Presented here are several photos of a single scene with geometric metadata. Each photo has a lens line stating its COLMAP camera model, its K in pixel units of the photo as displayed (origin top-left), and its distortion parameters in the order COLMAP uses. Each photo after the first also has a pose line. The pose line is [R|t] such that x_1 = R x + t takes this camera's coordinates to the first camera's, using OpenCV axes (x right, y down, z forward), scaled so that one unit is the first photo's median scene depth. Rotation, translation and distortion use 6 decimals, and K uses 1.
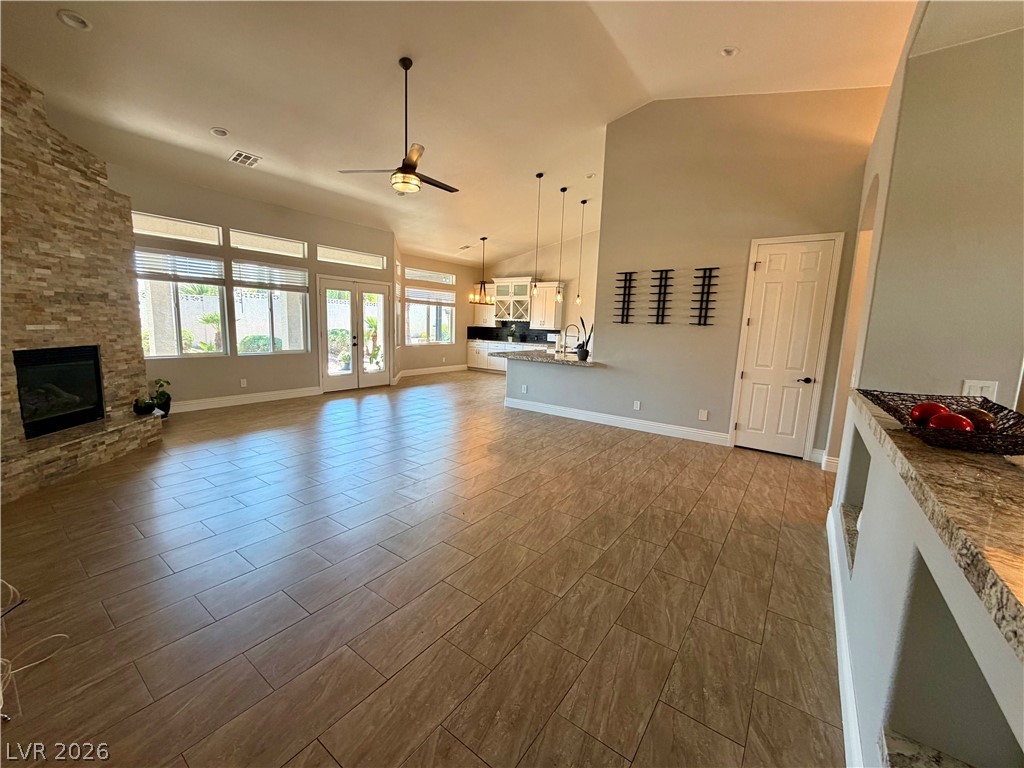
lens RADIAL K [[409.0, 0, 507.9], [0, 409.0, 384.0], [0, 0, 1]] dist [0.000219, -0.000021]
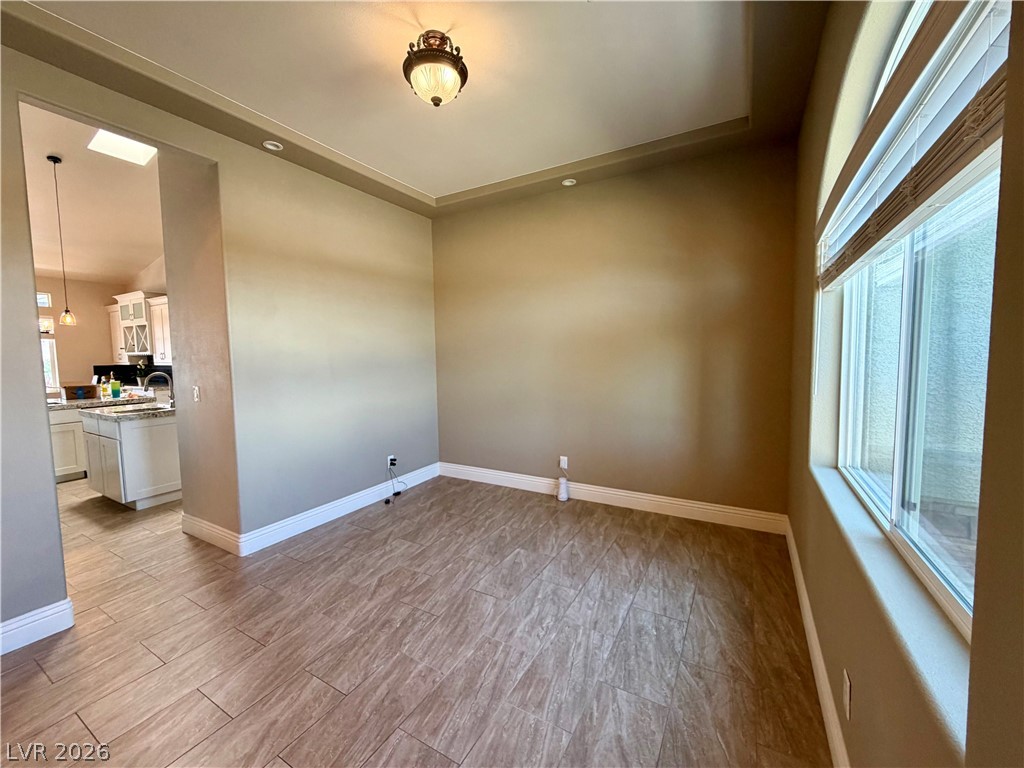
lens RADIAL K [[409.0, 0, 508.6], [0, 409.0, 382.1], [0, 0, 1]] dist [0.000219, -0.000021]
pose [[0.993065, -0.054995, 0.103910, 0.997005], [0.062962, 0.995193, -0.075009, -0.030495], [-0.099286, 0.081031, 0.991754, 0.447246]]
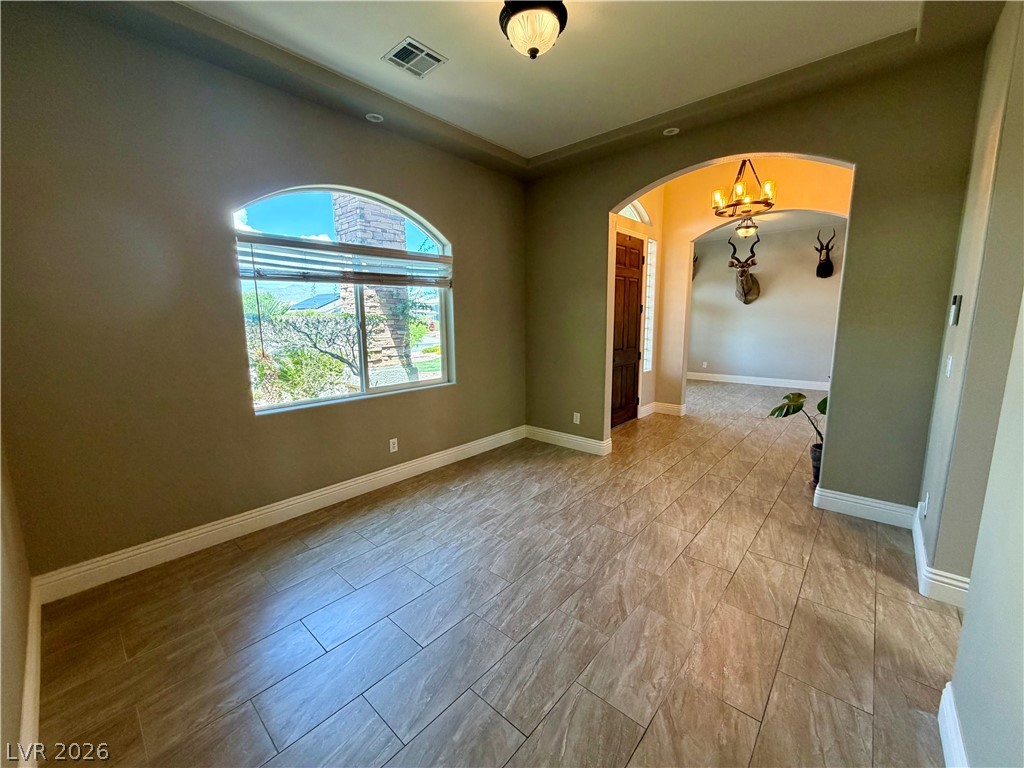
lens RADIAL K [[409.0, 0, 507.9], [0, 409.0, 384.3], [0, 0, 1]] dist [0.000219, -0.000021]
pose [[-0.994904, -0.036834, 0.093862, 0.967418], [-0.006358, 0.951955, 0.306172, -0.136329], [-0.100630, 0.304015, -0.947338, 1.128632]]
